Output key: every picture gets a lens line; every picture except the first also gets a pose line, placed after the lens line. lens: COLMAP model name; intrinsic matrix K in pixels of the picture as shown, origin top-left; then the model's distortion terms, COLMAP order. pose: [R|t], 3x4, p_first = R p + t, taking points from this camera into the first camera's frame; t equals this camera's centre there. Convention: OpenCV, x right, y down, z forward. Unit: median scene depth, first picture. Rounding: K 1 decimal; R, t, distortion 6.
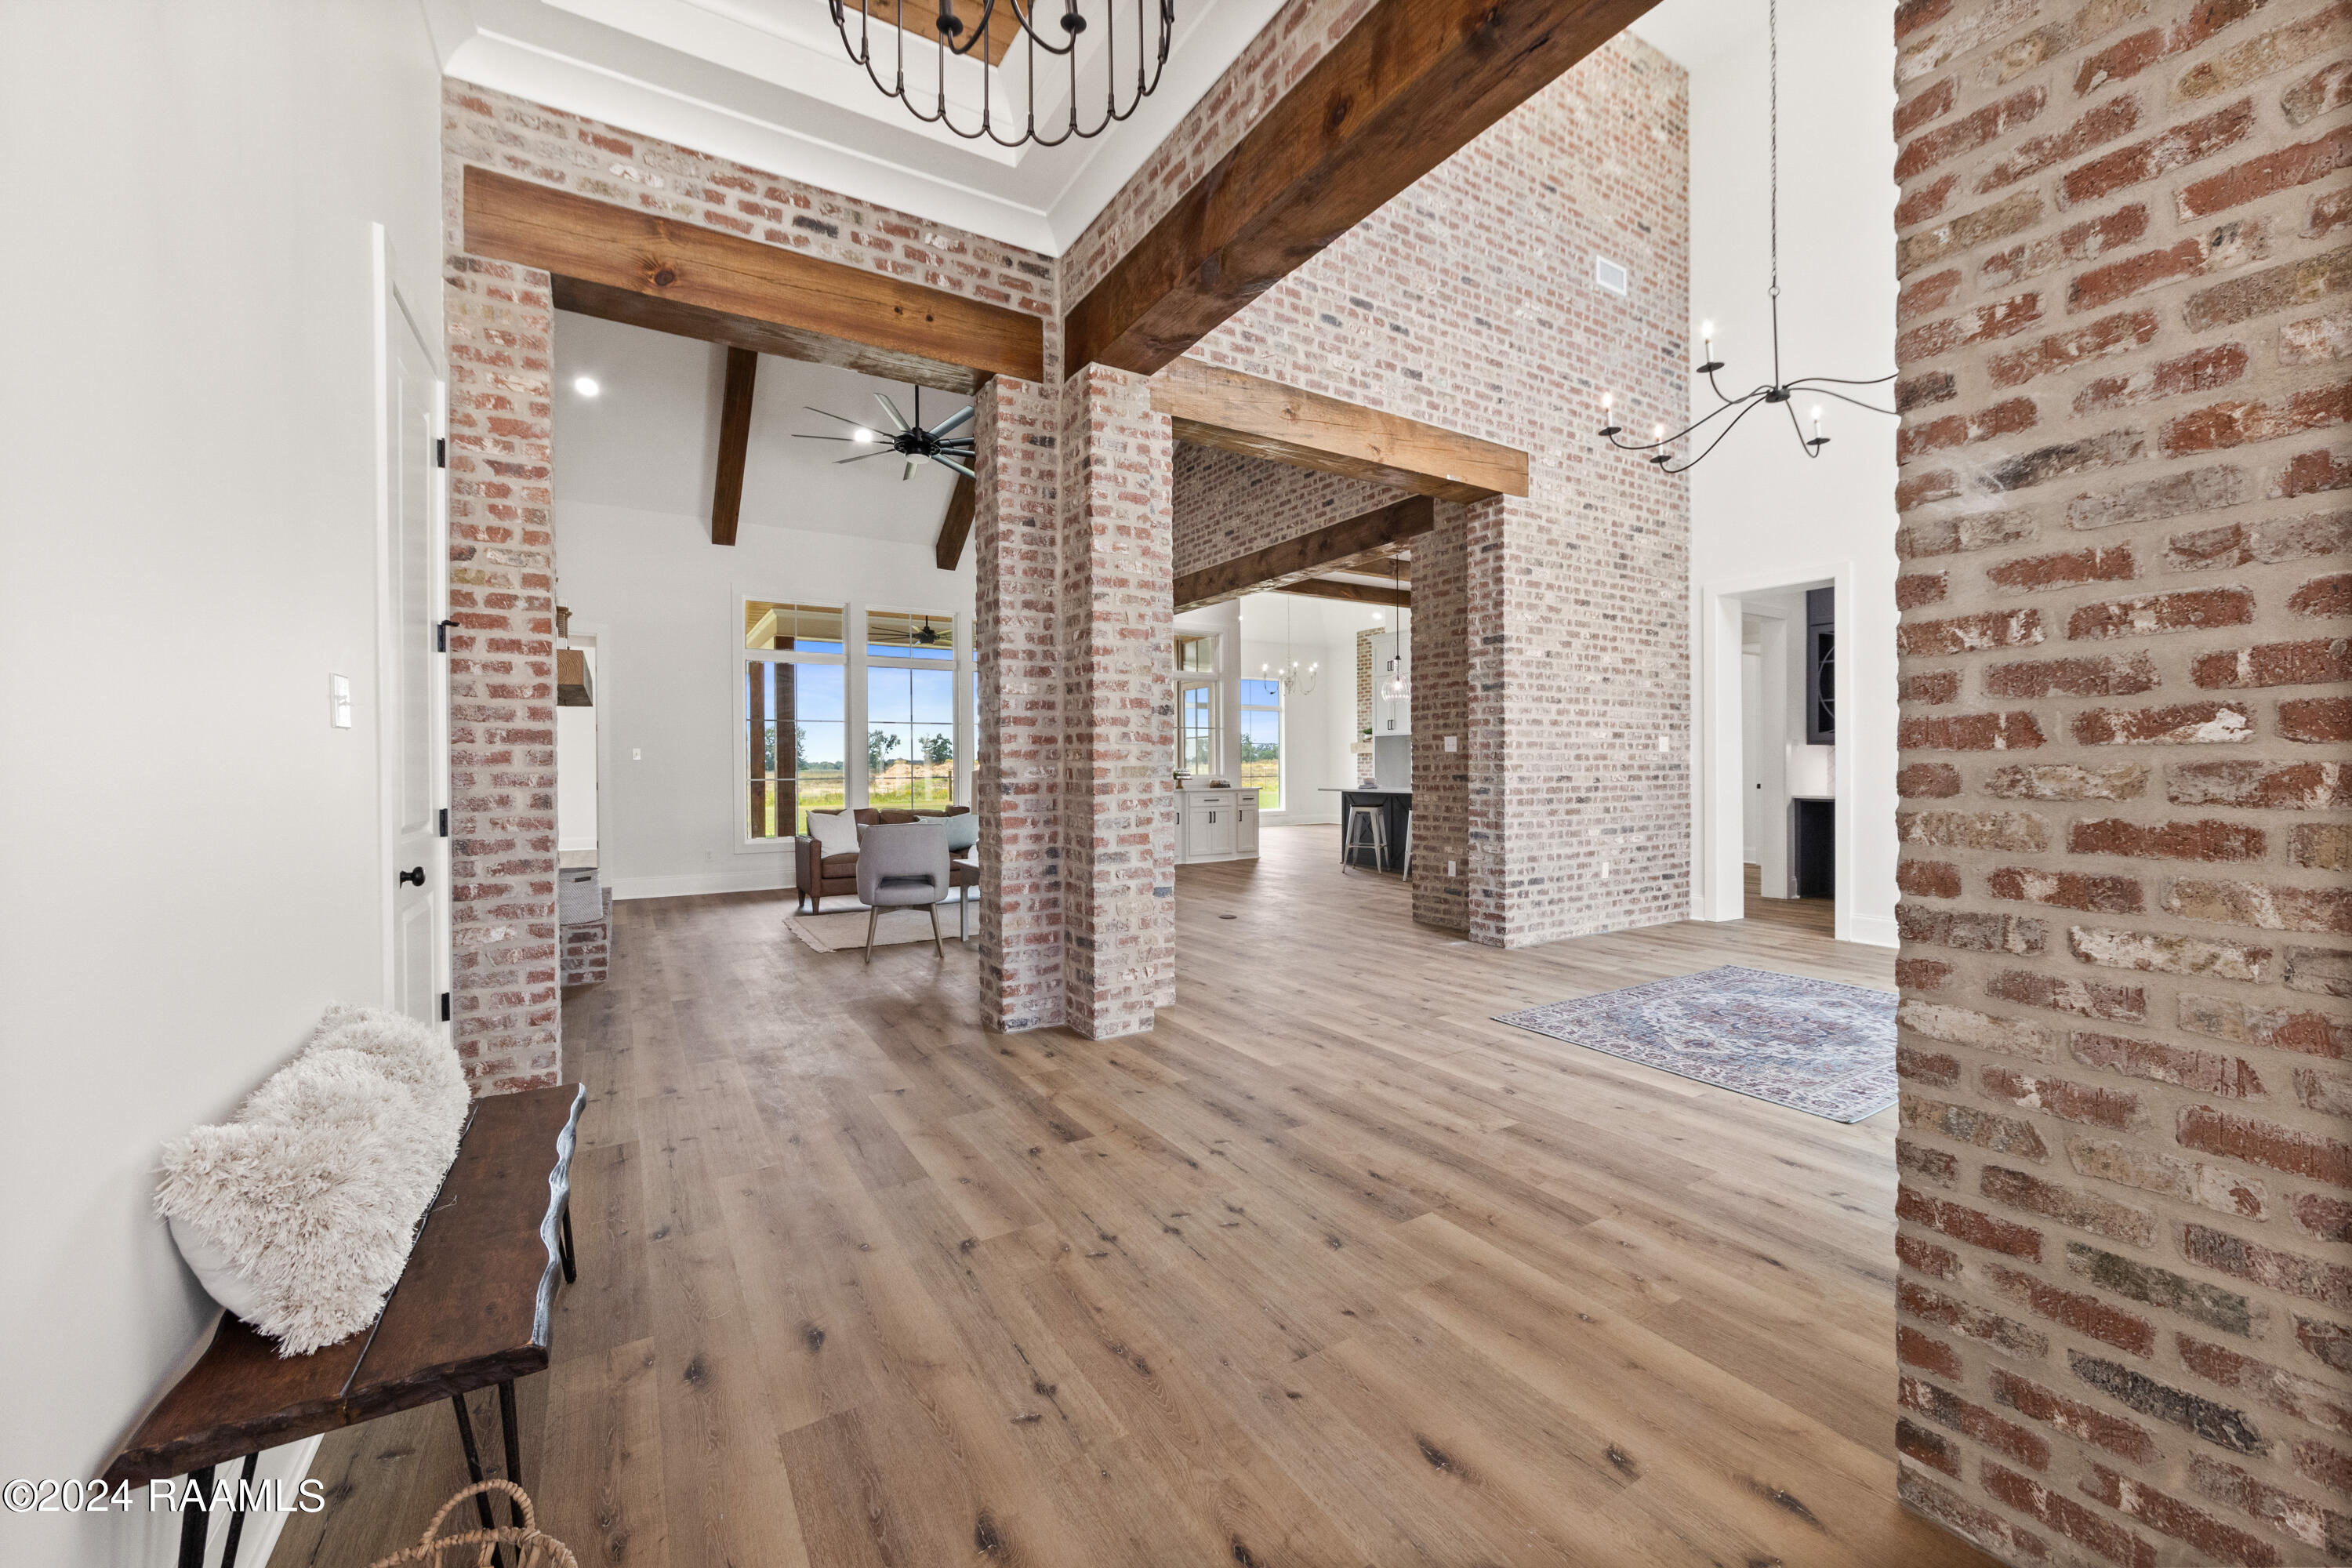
lens RADIAL K [[913.0, 0, 1181.4], [0, 913.0, 769.9], [0, 0, 1]] dist [-0.009660, 0.003065]
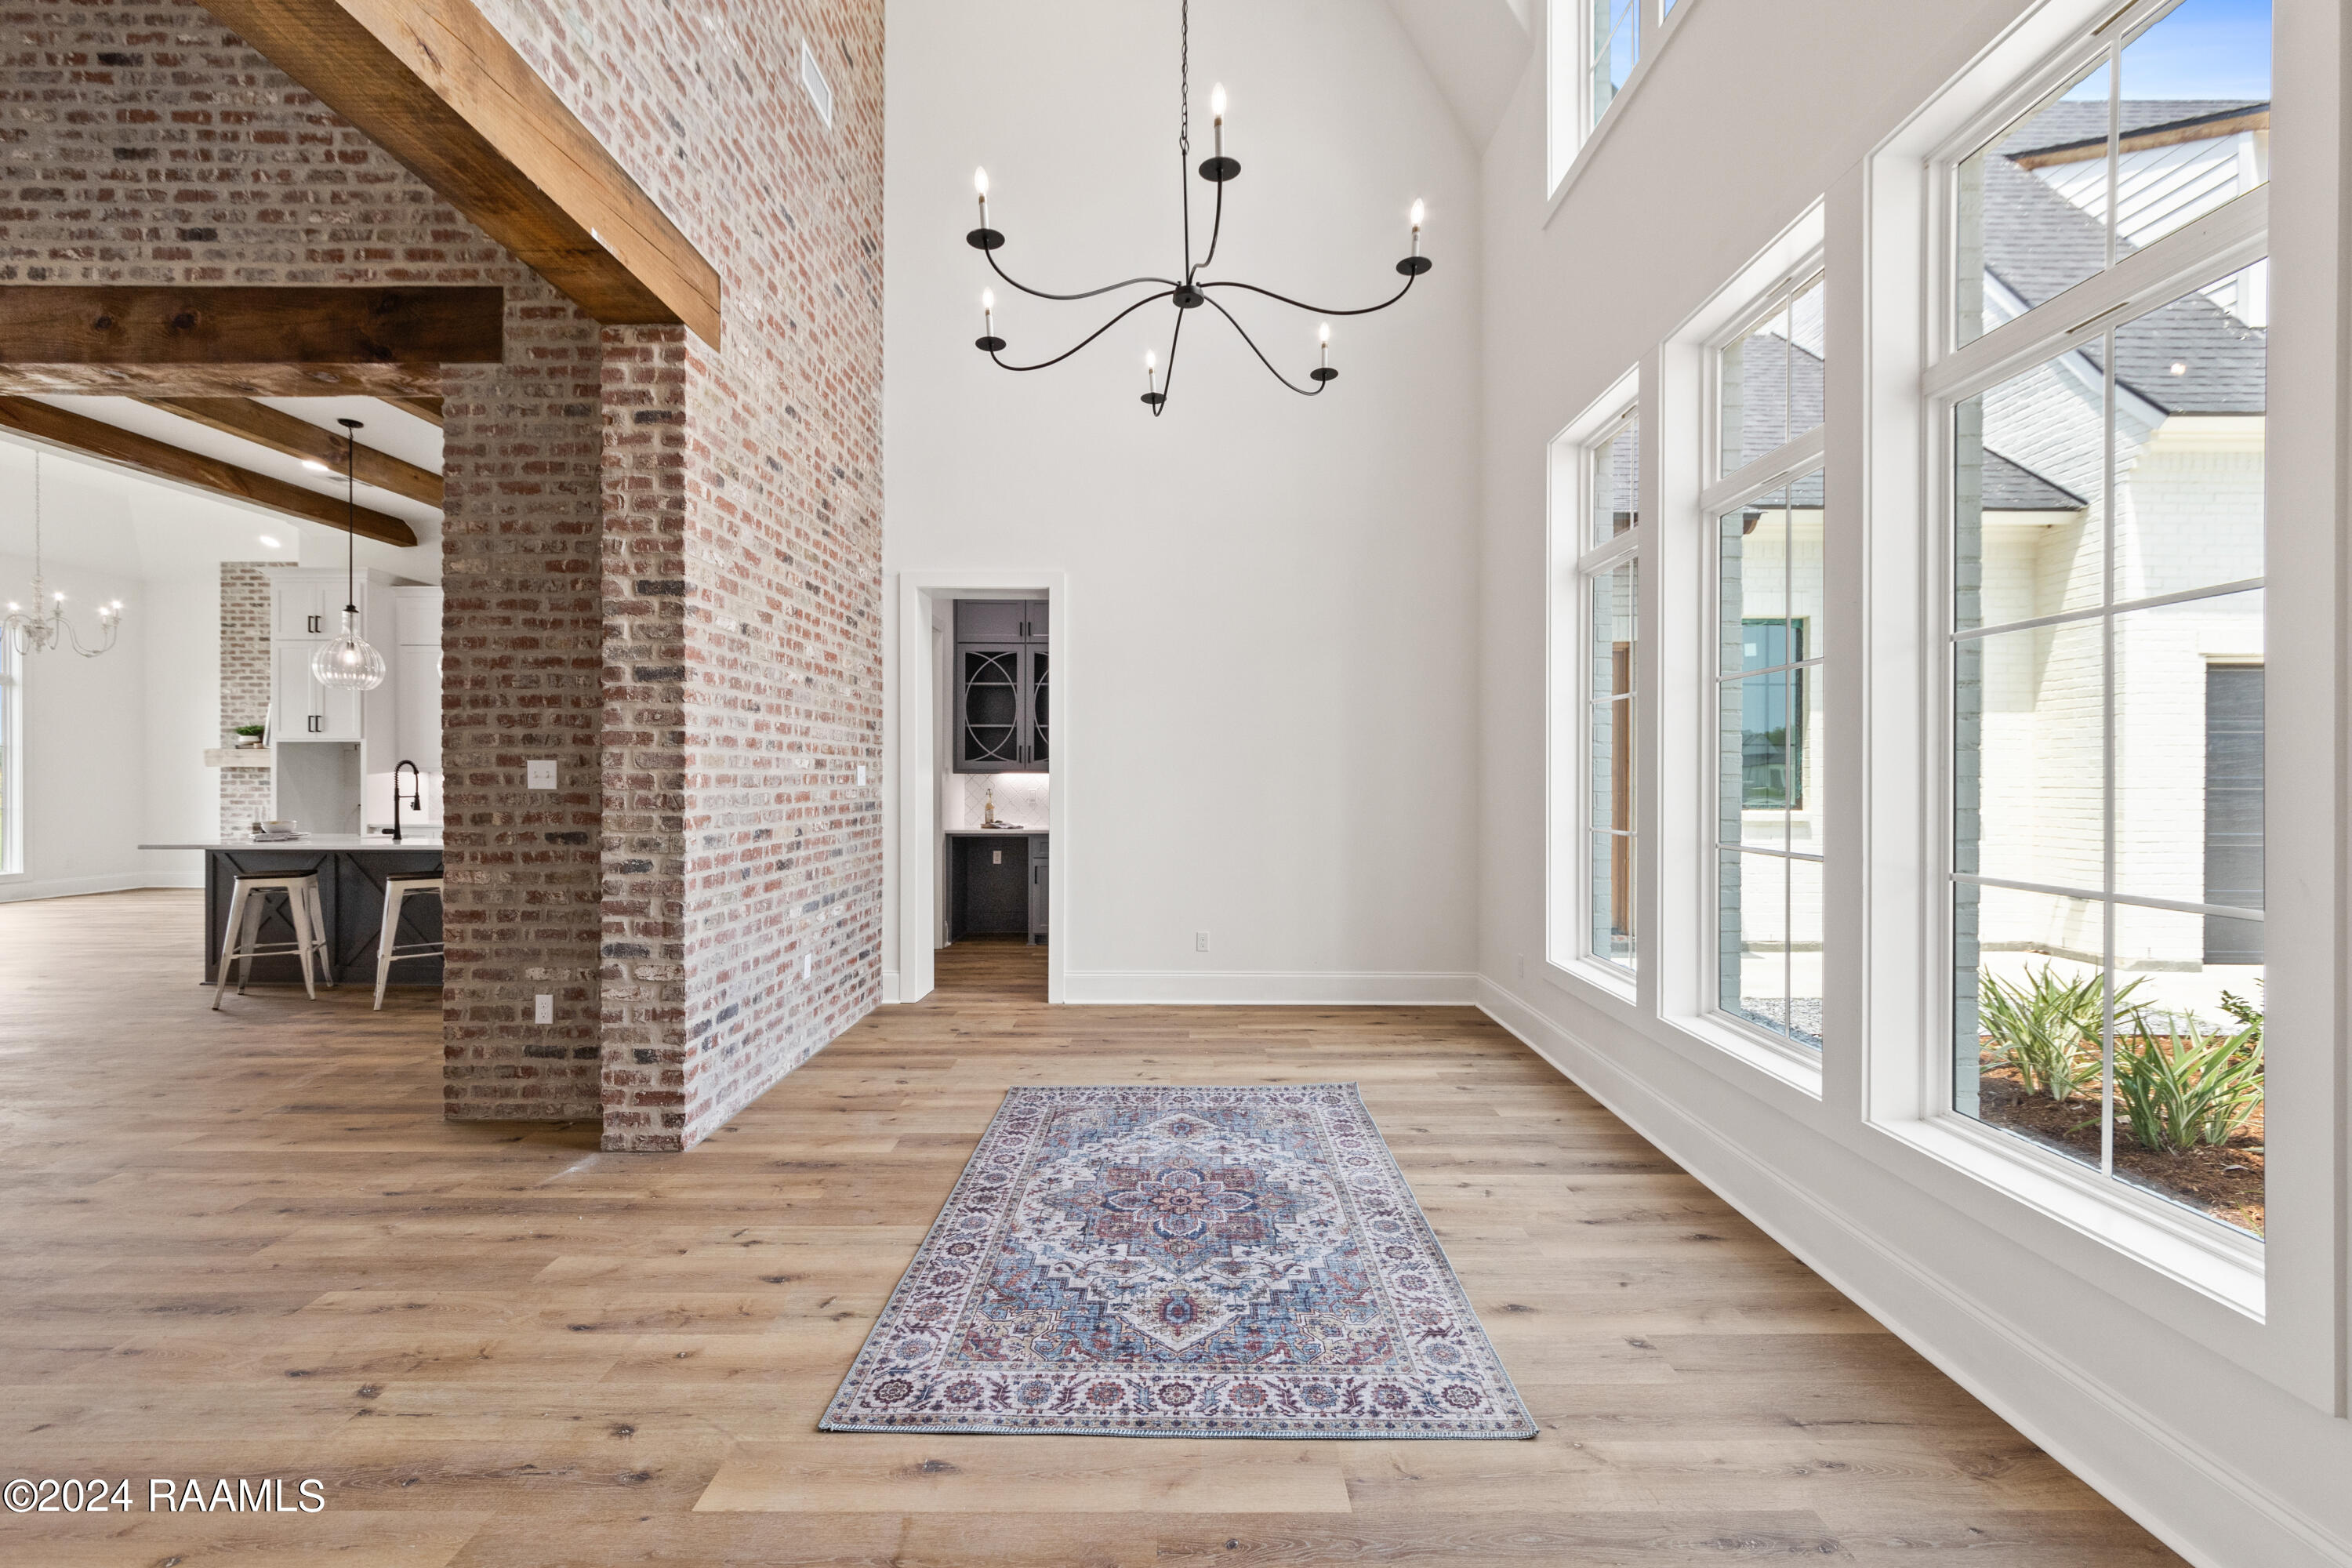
lens RADIAL K [[913.0, 0, 1189.7], [0, 913.0, 778.4], [0, 0, 1]] dist [-0.009660, 0.003065]
pose [[0.518989, 0.003840, 0.854772, 0.040881], [-0.001925, 0.999993, -0.003323, -0.026631], [-0.854779, 0.000079, 0.518993, 0.428820]]
